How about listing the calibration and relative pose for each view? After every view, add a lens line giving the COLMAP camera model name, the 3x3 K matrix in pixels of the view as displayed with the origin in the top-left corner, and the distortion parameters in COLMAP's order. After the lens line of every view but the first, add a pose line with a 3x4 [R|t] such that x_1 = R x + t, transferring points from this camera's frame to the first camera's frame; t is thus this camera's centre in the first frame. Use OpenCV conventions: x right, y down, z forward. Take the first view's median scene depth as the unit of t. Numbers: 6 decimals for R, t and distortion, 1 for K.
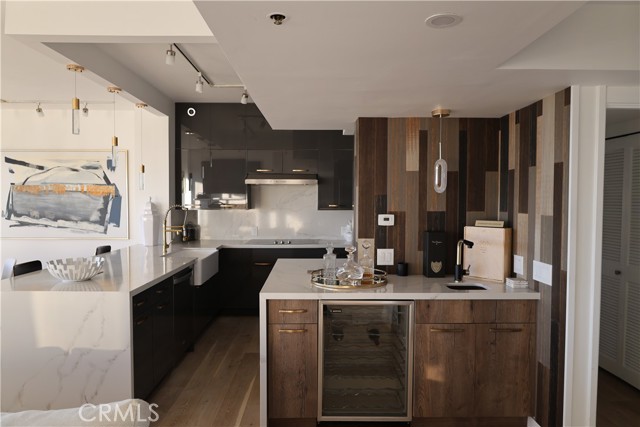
lens RADIAL K [[435.5, 0, 319.5], [0, 435.5, 216.9], [0, 0, 1]] dist [-0.010448, 0.000350]
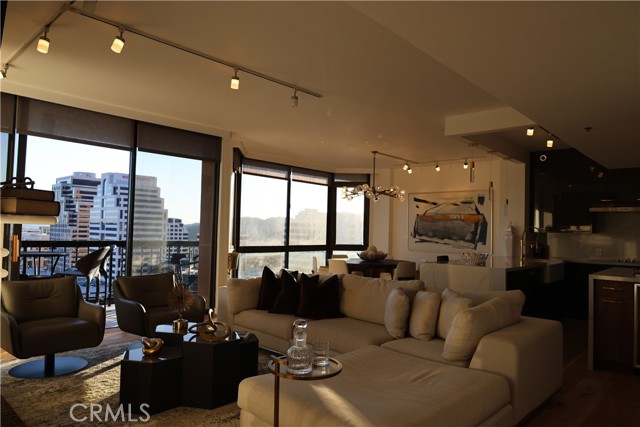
lens RADIAL K [[435.5, 0, 319.5], [0, 435.5, 216.9], [0, 0, 1]] dist [-0.010448, 0.000350]
pose [[0.728743, -0.009032, -0.684728, 0.104191], [-0.048933, 0.996670, -0.065225, 0.051608], [0.683037, 0.081038, 0.725874, -0.378254]]
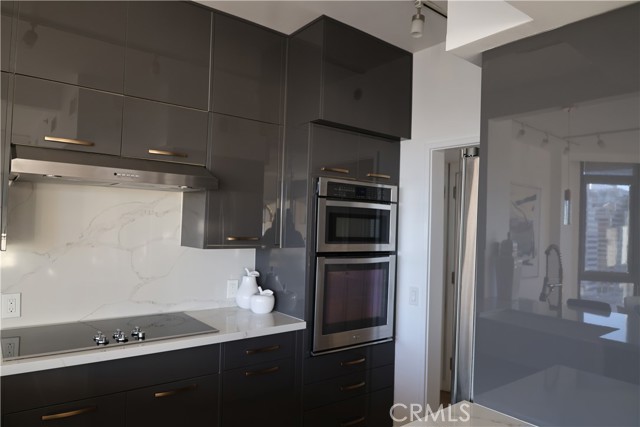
lens RADIAL K [[435.5, 0, 319.5], [0, 435.5, 216.9], [0, 0, 1]] dist [-0.010448, 0.000350]
pose [[0.794267, 0.034057, 0.606614, -0.166224], [-0.001618, 0.998543, -0.053942, -0.023234], [-0.607567, 0.041863, 0.793164, 0.550785]]
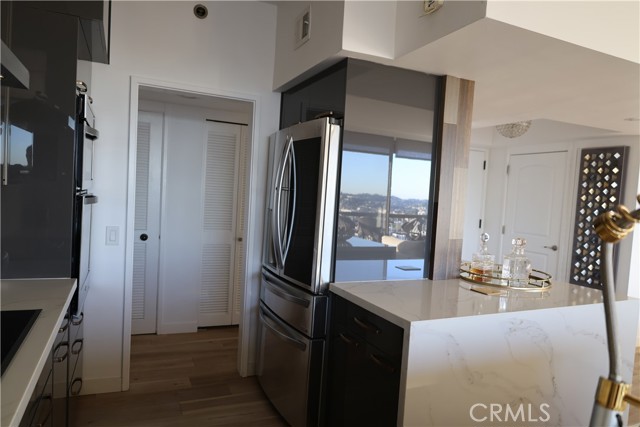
lens RADIAL K [[435.5, 0, 319.5], [0, 435.5, 216.9], [0, 0, 1]] dist [-0.010448, 0.000350]
pose [[-0.402868, -0.074123, 0.912252, -0.292559], [-0.018202, 0.997167, 0.072985, -0.018830], [-0.915077, 0.012798, -0.403075, 0.862230]]
